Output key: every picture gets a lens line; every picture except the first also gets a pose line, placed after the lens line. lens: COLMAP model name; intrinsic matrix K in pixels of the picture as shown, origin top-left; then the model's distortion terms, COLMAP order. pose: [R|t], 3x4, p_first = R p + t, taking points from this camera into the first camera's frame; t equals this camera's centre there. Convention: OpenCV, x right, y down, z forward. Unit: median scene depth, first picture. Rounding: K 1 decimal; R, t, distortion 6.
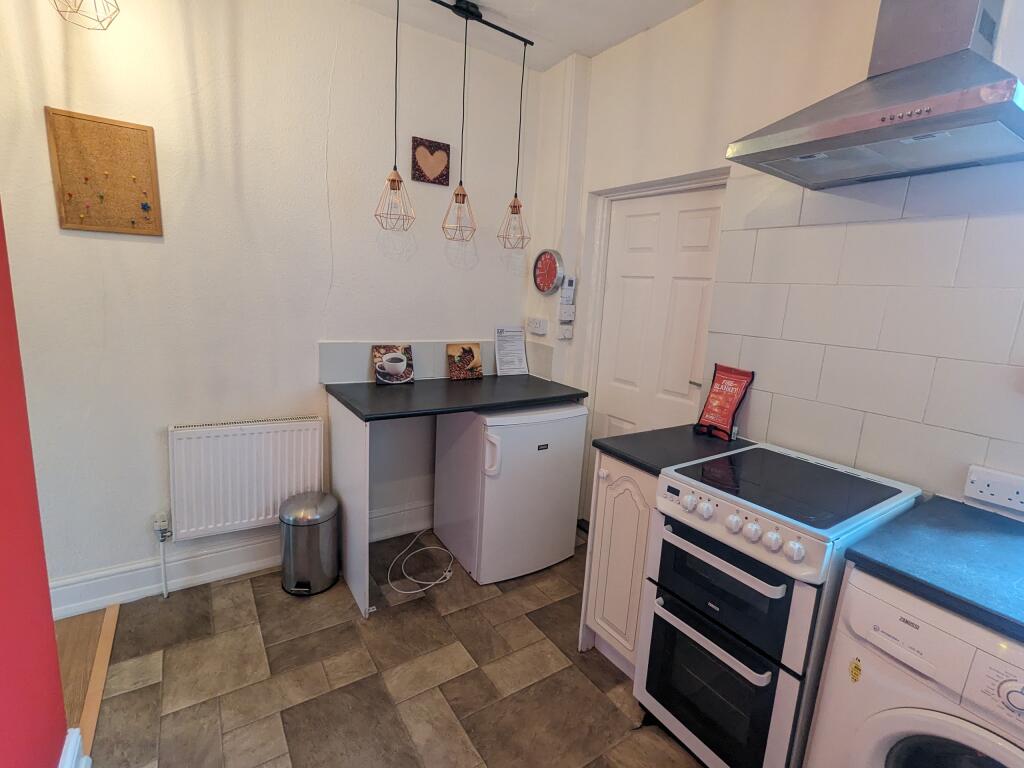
lens RADIAL K [[482.1, 0, 512.0], [0, 482.1, 384.0], [0, 0, 1]] dist [-0.002296, -0.000191]
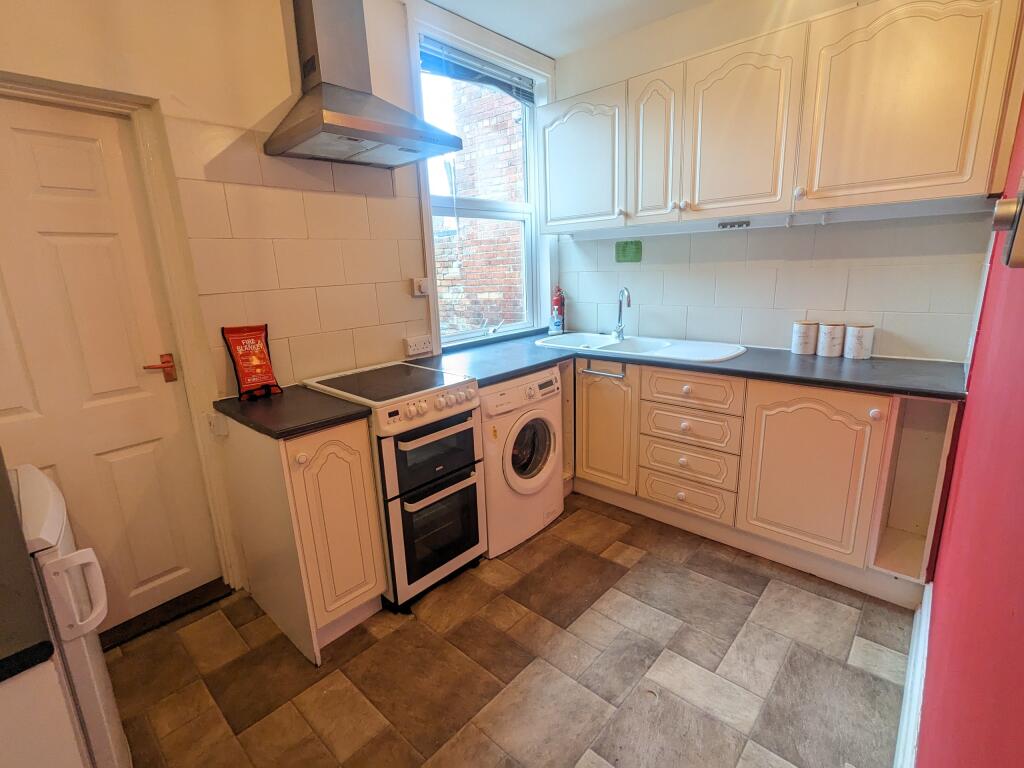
lens RADIAL K [[482.1, 0, 512.0], [0, 482.1, 384.0], [0, 0, 1]] dist [-0.002296, -0.000191]
pose [[-0.245342, -0.283229, 0.927140, -0.700585], [0.210454, 0.918002, 0.336128, -0.158323], [-0.946317, 0.277586, -0.165617, 0.759792]]
